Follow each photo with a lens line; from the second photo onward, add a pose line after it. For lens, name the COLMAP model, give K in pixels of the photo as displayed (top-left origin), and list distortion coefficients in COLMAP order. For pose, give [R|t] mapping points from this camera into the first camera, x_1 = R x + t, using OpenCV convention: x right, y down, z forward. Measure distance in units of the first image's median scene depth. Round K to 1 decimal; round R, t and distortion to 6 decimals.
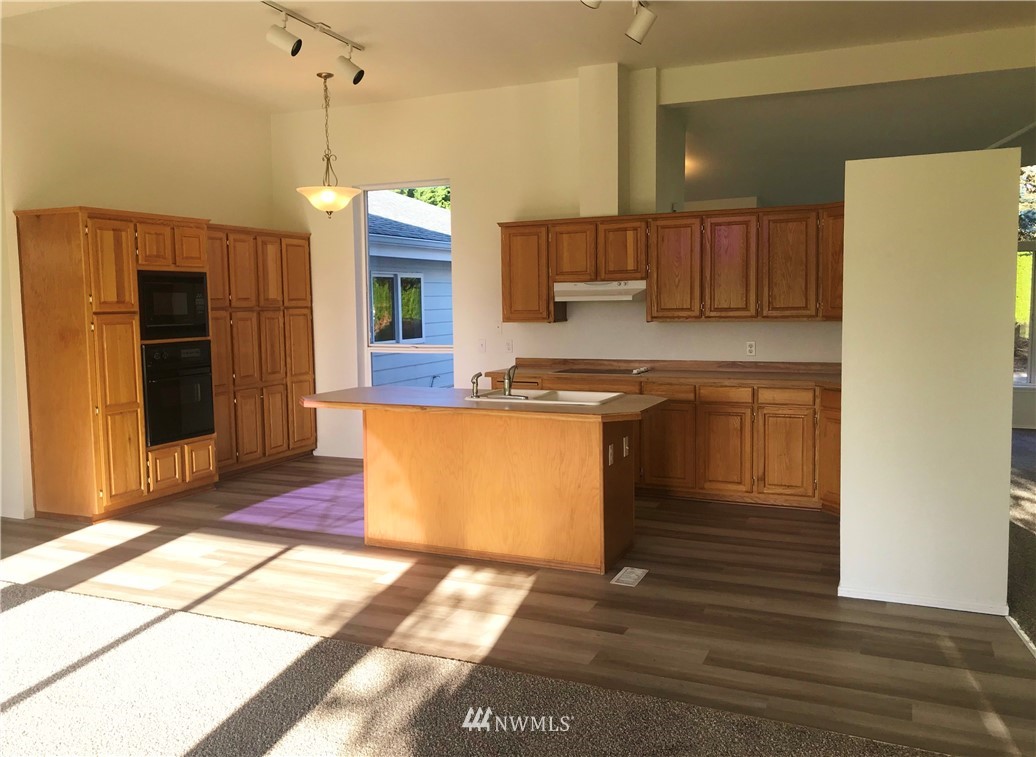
lens RADIAL K [[867.8, 0, 518.0], [0, 867.8, 378.5], [0, 0, 1]] dist [0.094081, -0.159376]
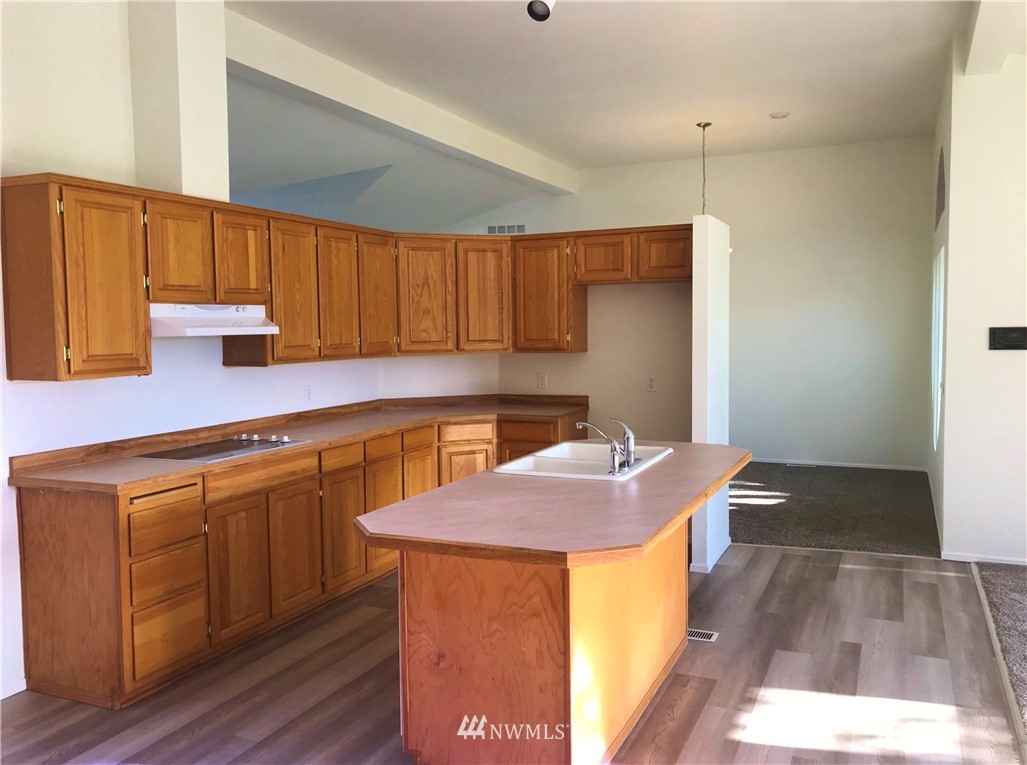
lens RADIAL K [[848.1, 0, 513.5], [0, 848.1, 382.5], [0, 0, 1]] dist [0.035031, -0.001338]
pose [[0.007583, -0.055045, 0.998455, -0.544045], [0.103780, 0.993135, 0.053963, -0.071455], [-0.994571, 0.103211, 0.013243, 0.835226]]
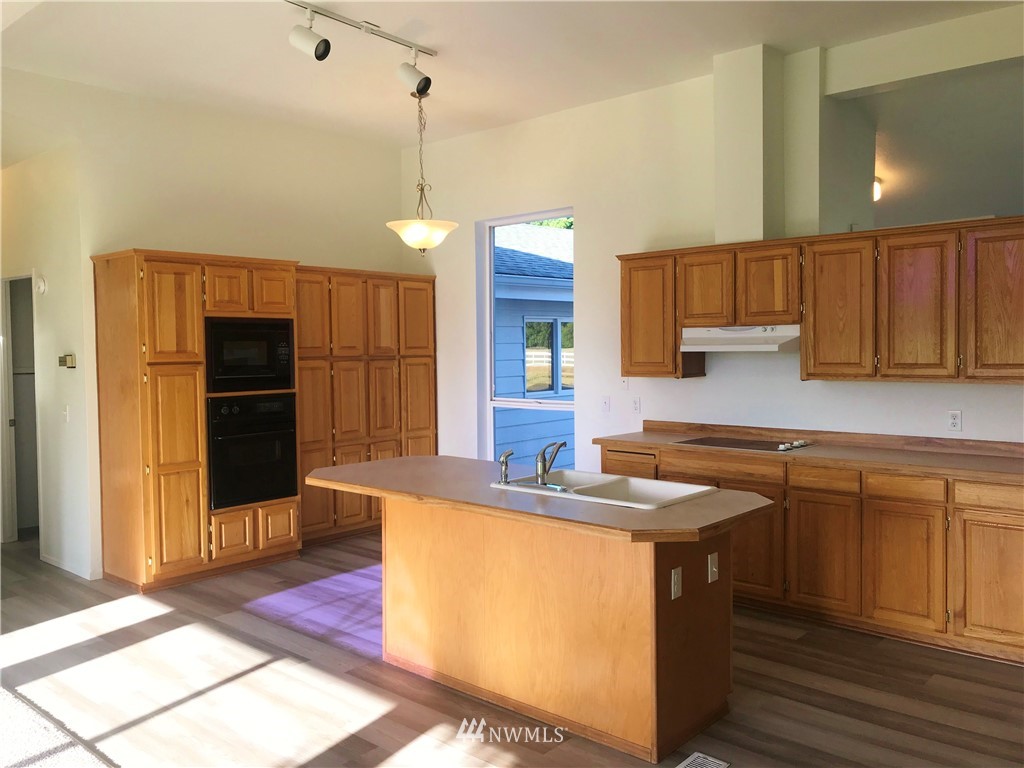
lens RADIAL K [[842.7, 0, 512.0], [0, 842.7, 384.0], [0, 0, 1]] dist [0.013727, 0.006770]
pose [[0.954339, 0.017325, -0.298224, 0.133449], [-0.029899, 0.998844, -0.037652, -0.028503], [0.297226, 0.044850, 0.953753, 0.246695]]
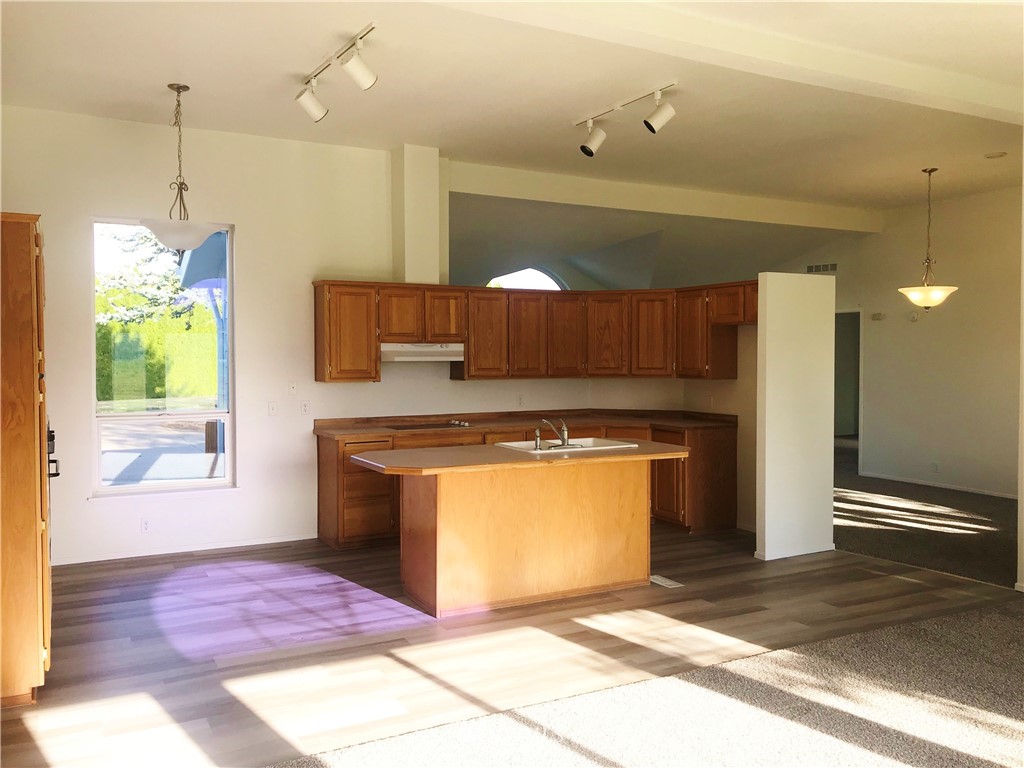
lens RADIAL K [[826.2, 0, 512.0], [0, 826.2, 384.0], [0, 0, 1]] dist [0.027272, -0.005537]
pose [[0.614498, -0.014547, 0.788784, -0.687591], [0.064443, 0.997414, -0.031809, -0.023177], [-0.786282, 0.070378, 0.613847, 0.308415]]
